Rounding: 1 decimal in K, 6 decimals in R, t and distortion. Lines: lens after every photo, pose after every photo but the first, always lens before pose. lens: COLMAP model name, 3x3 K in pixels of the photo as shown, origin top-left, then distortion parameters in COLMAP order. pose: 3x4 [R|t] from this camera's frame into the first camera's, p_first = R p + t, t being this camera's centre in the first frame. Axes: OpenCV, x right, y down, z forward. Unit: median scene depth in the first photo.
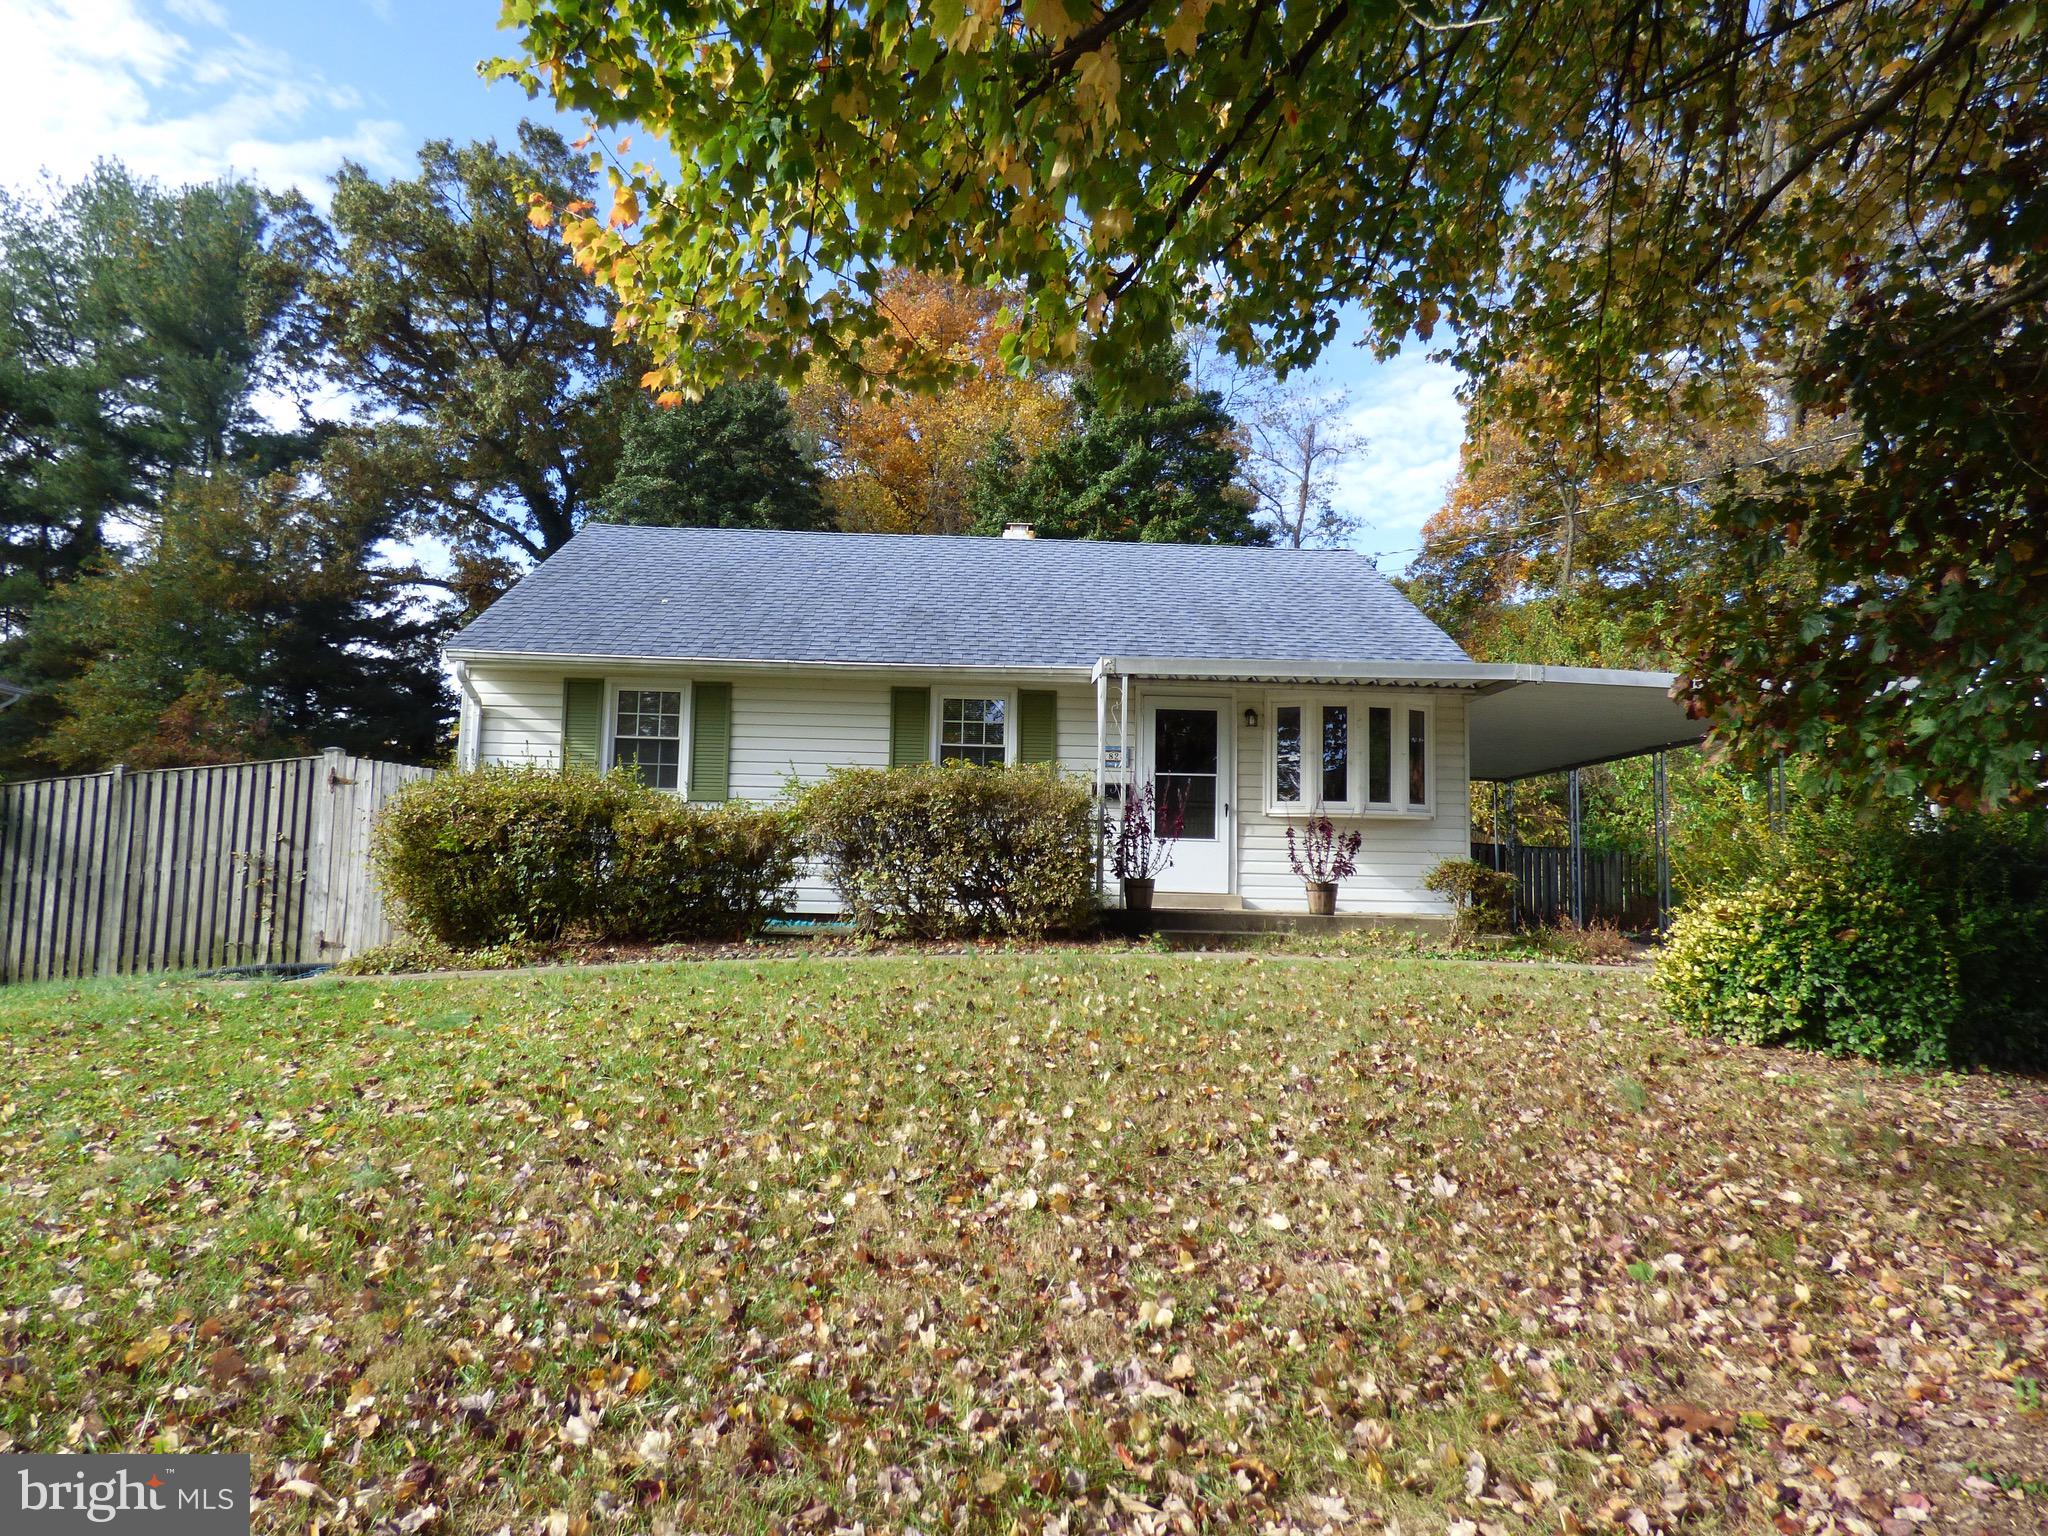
lens RADIAL K [[1232.9, 0, 1029.7], [0, 1232.9, 760.5], [0, 0, 1]] dist [-0.017160, 0.003874]
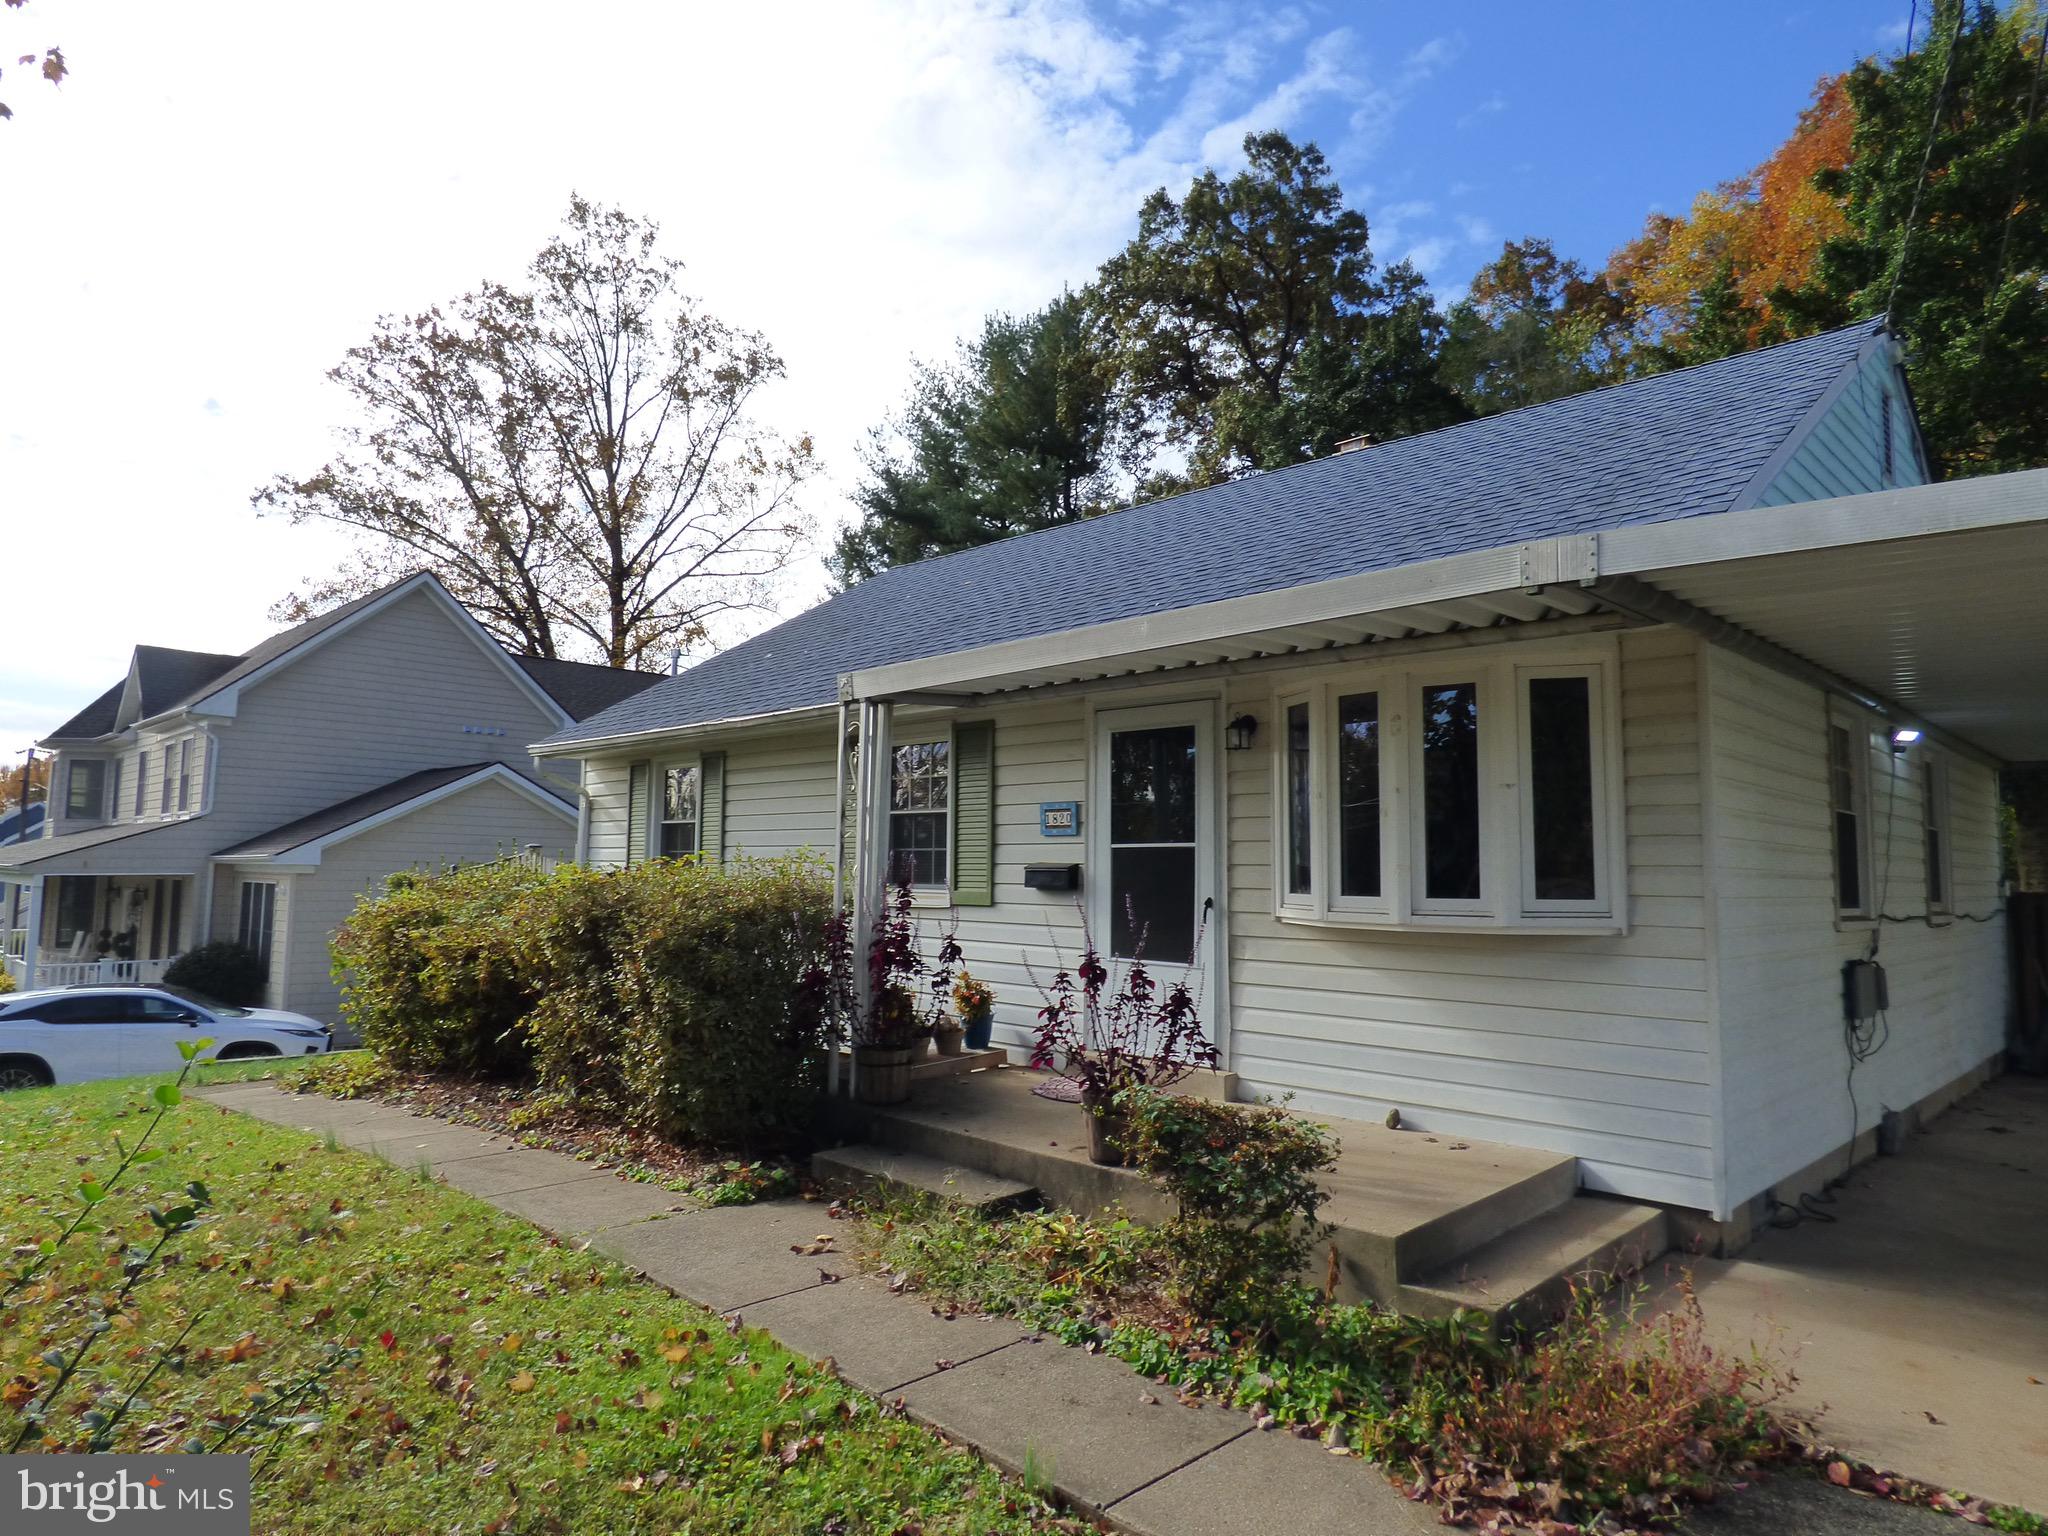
lens RADIAL K [[1266.8, 0, 1024.0], [0, 1266.8, 768.0], [0, 0, 1]] dist [-0.020459, -0.000559]
pose [[0.686312, -0.073513, -0.723583, 0.202640], [0.069264, 0.996963, -0.035592, -0.003198], [0.724002, -0.025691, 0.689320, 0.239585]]
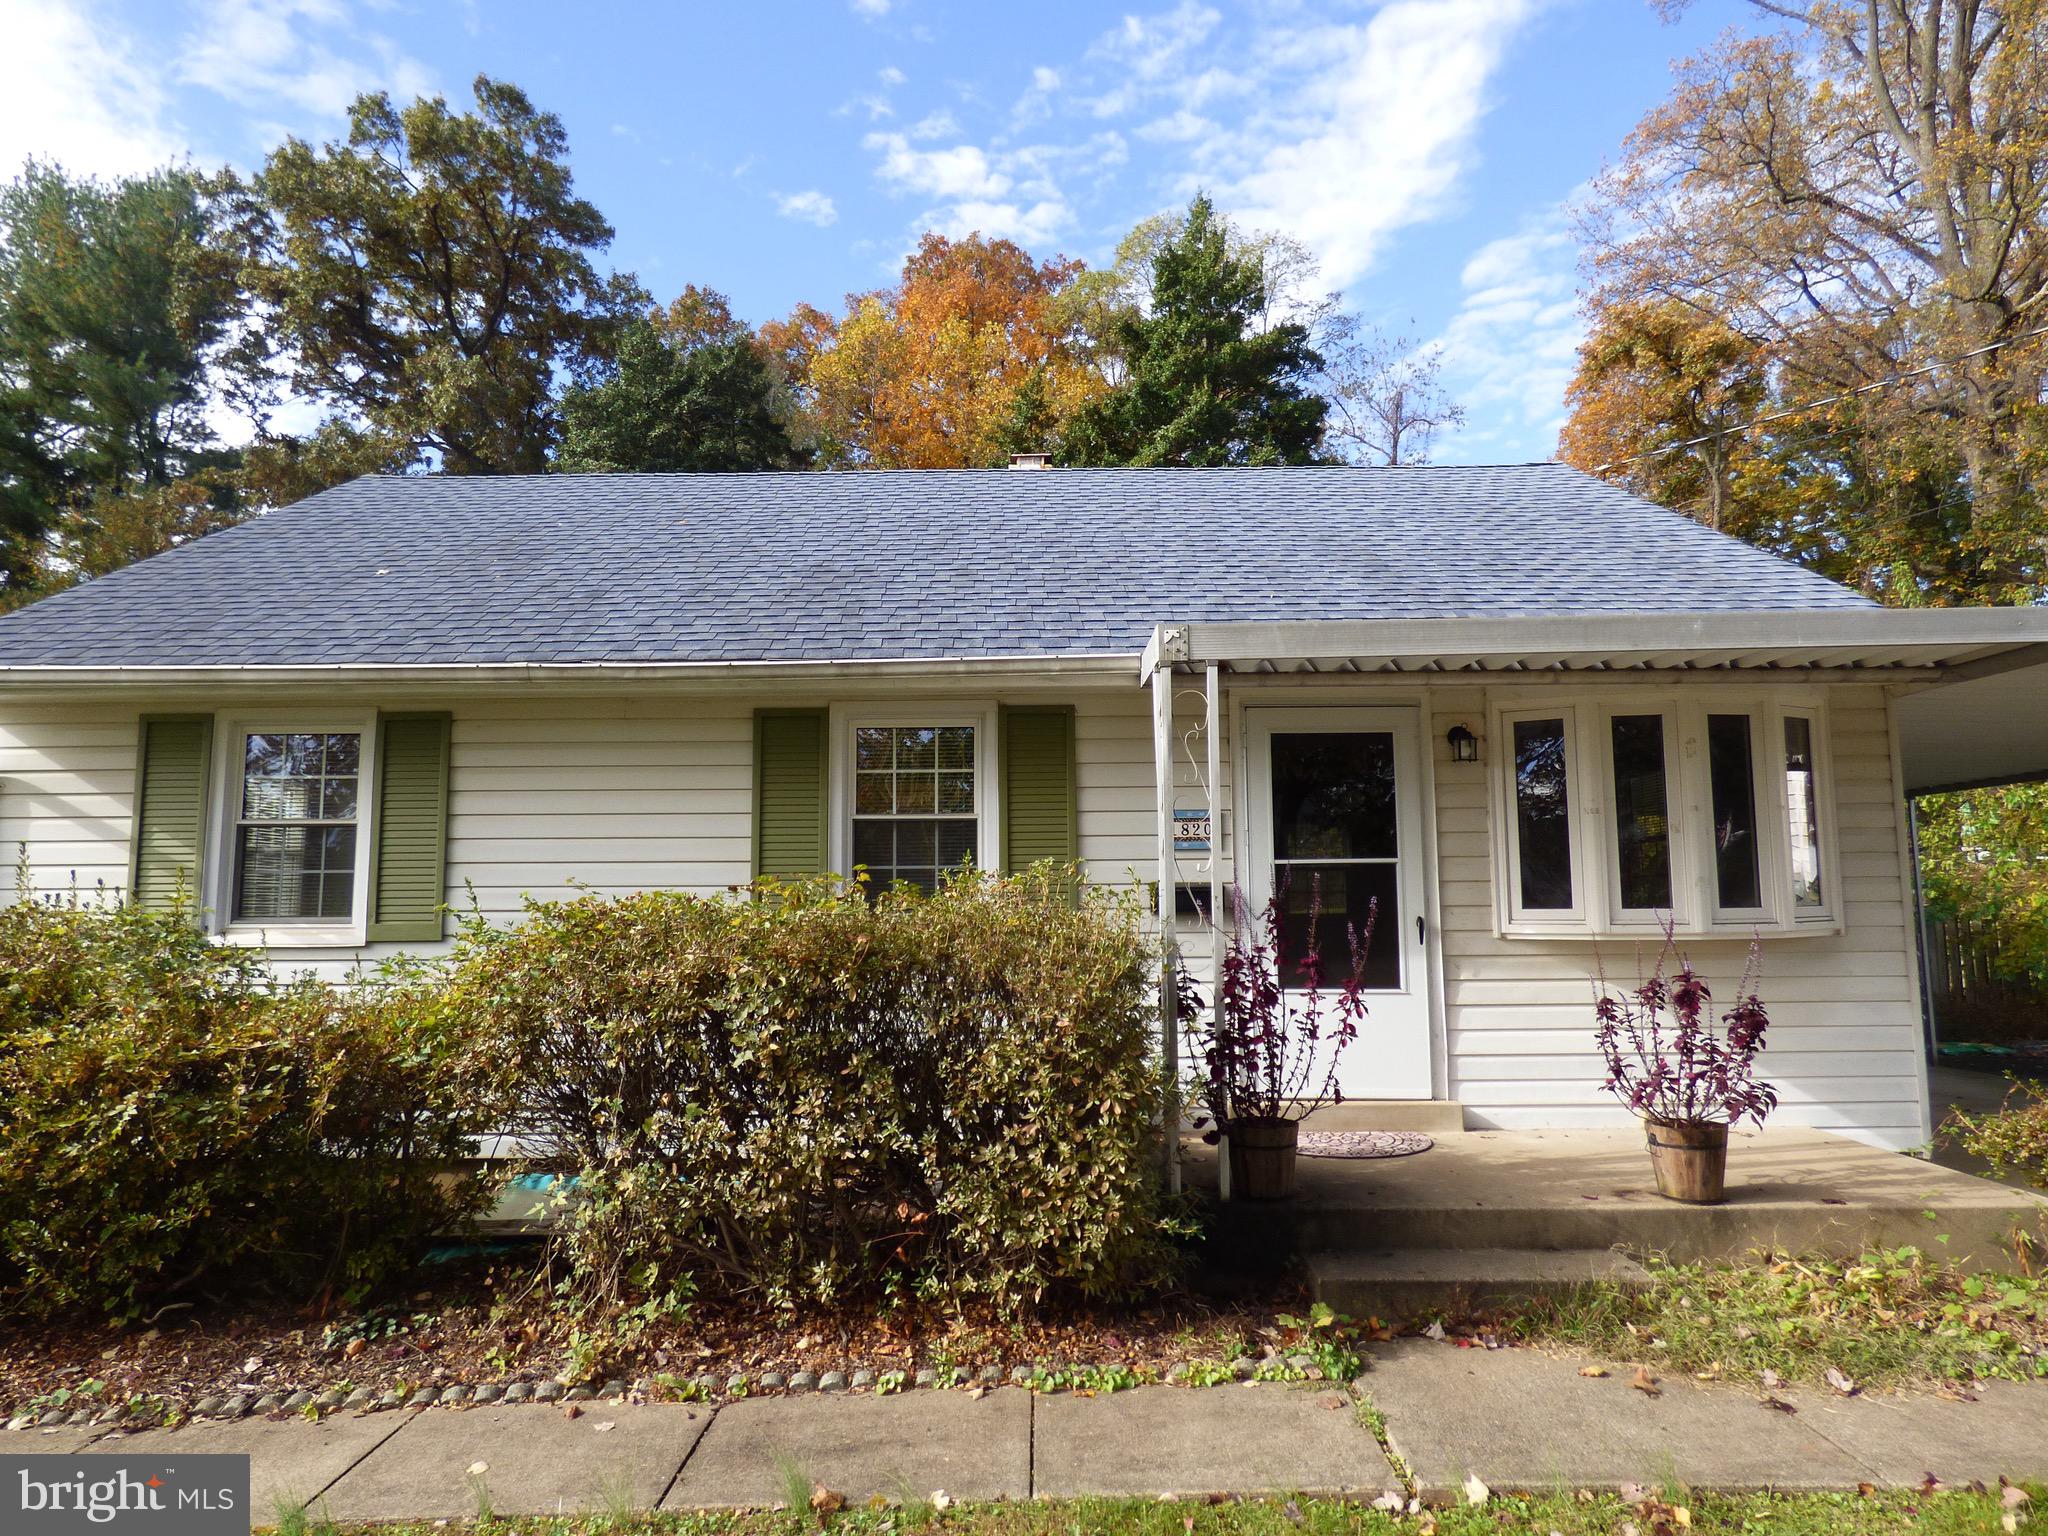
lens RADIAL K [[1214.6, 0, 1020.6], [0, 1214.6, 774.9], [0, 0, 1]] dist [0.024323, -0.000562]
pose [[0.997375, -0.034182, -0.063828, 0.013146], [0.033906, 0.999410, -0.005408, -0.010730], [0.063975, 0.003229, 0.997946, 0.210168]]
